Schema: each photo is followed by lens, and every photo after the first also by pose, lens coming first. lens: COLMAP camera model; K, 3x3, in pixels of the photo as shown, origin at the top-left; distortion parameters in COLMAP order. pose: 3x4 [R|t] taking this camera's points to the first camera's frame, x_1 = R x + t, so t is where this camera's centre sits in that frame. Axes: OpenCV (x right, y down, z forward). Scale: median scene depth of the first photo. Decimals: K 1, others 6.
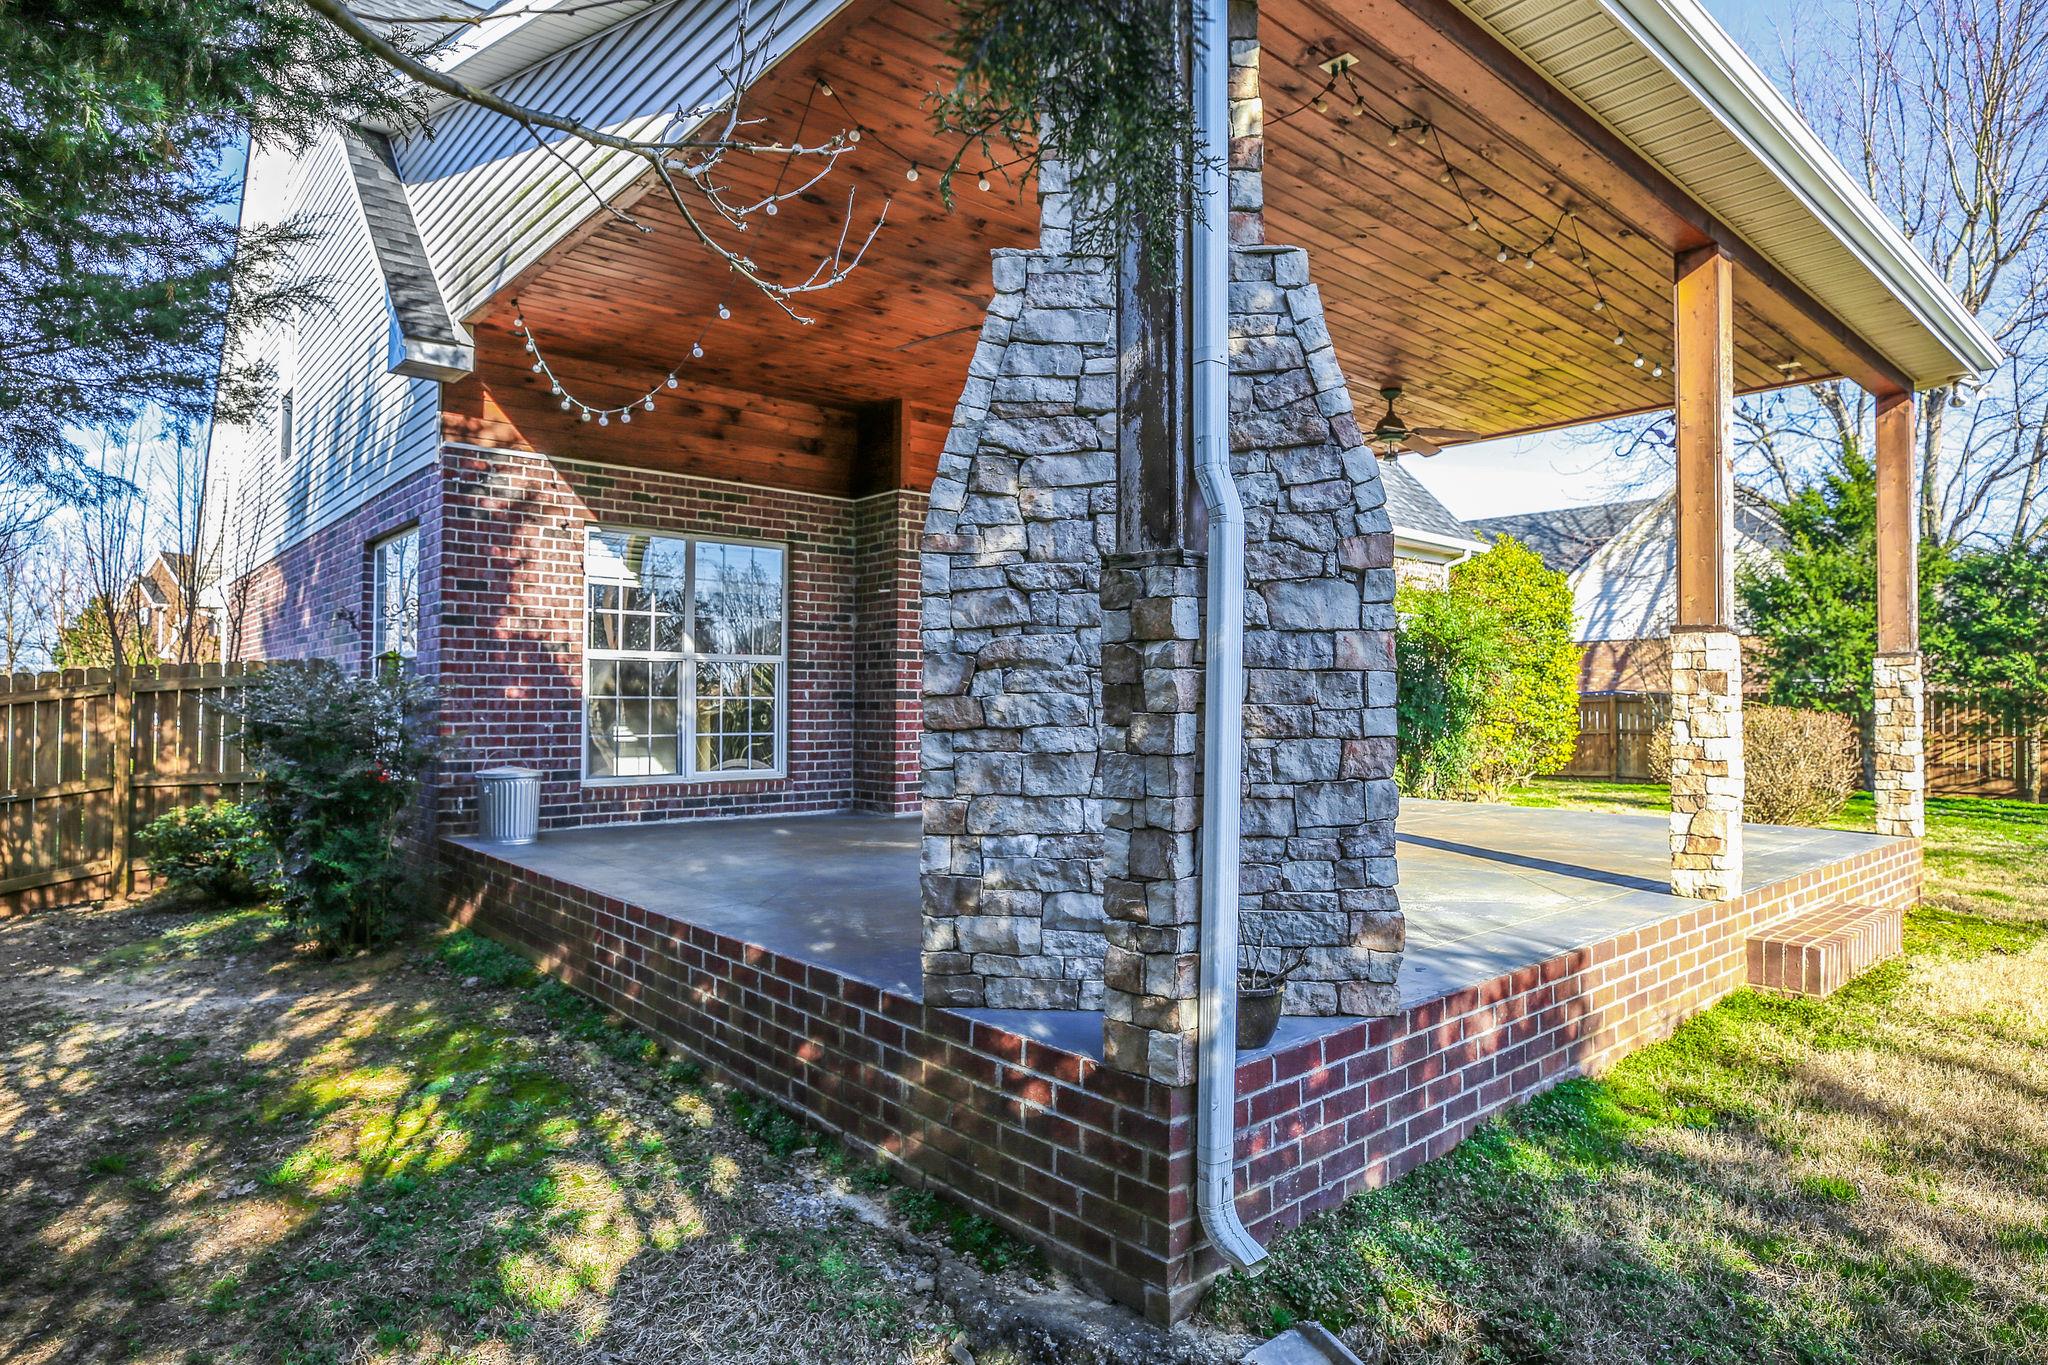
lens RADIAL K [[1150.9, 0, 1023.4], [0, 1150.9, 679.3], [0, 0, 1]] dist [-0.025953, -0.000287]
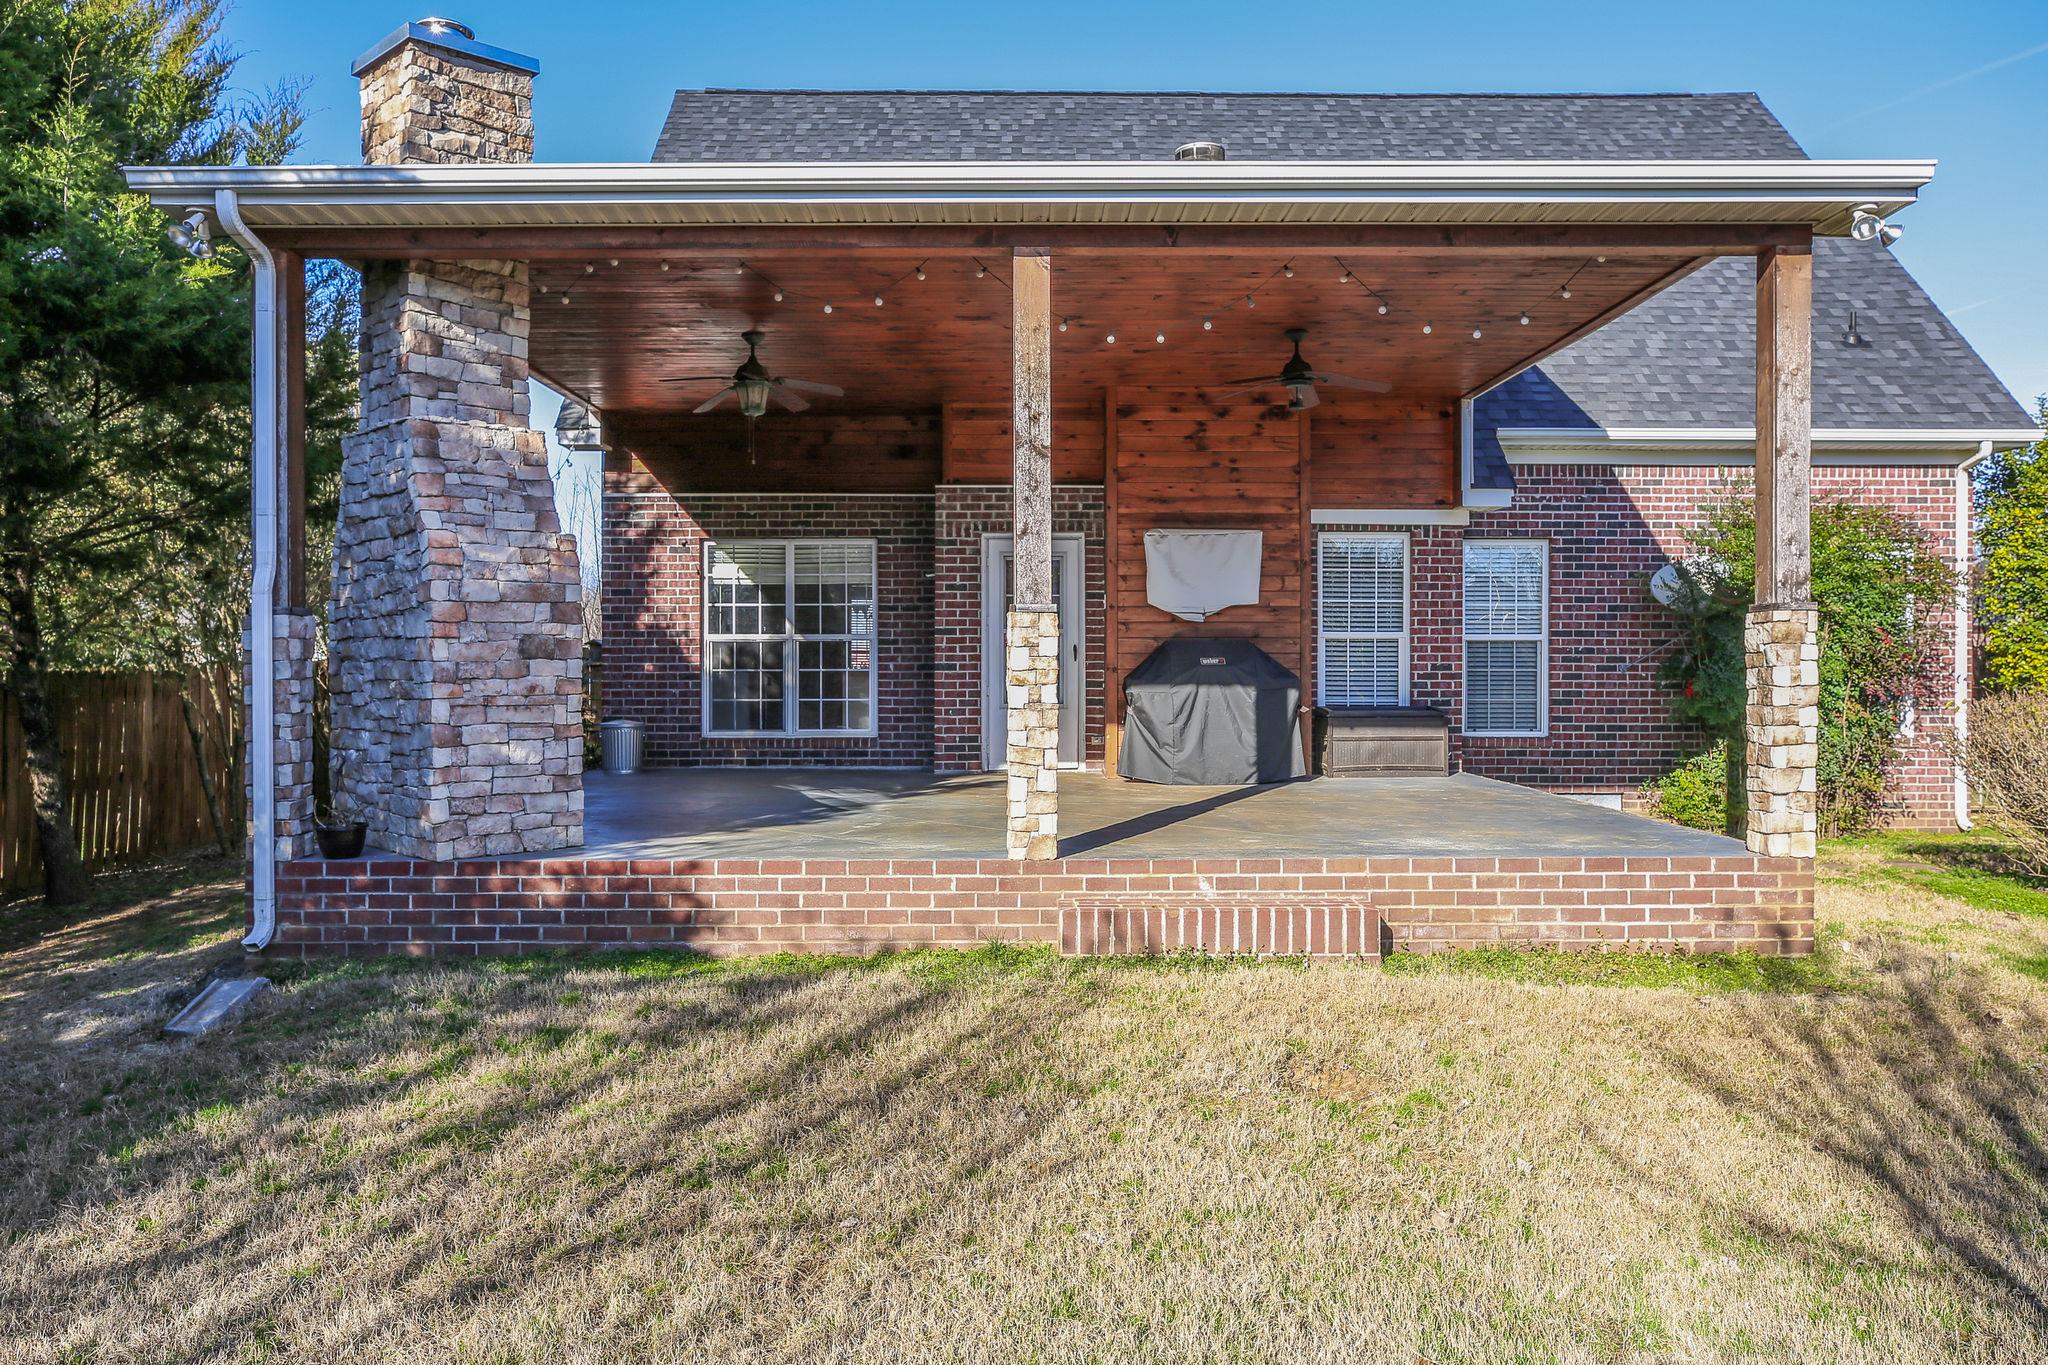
lens RADIAL K [[1433.0, 0, 1025.9], [0, 1433.0, 678.0], [0, 0, 1]] dist [-0.010301, 0.001714]
pose [[0.753123, 0.000317, -0.657879, 0.983033], [0.018048, 0.999614, 0.021142, -0.004084], [0.657632, -0.027796, 0.752826, -0.010016]]
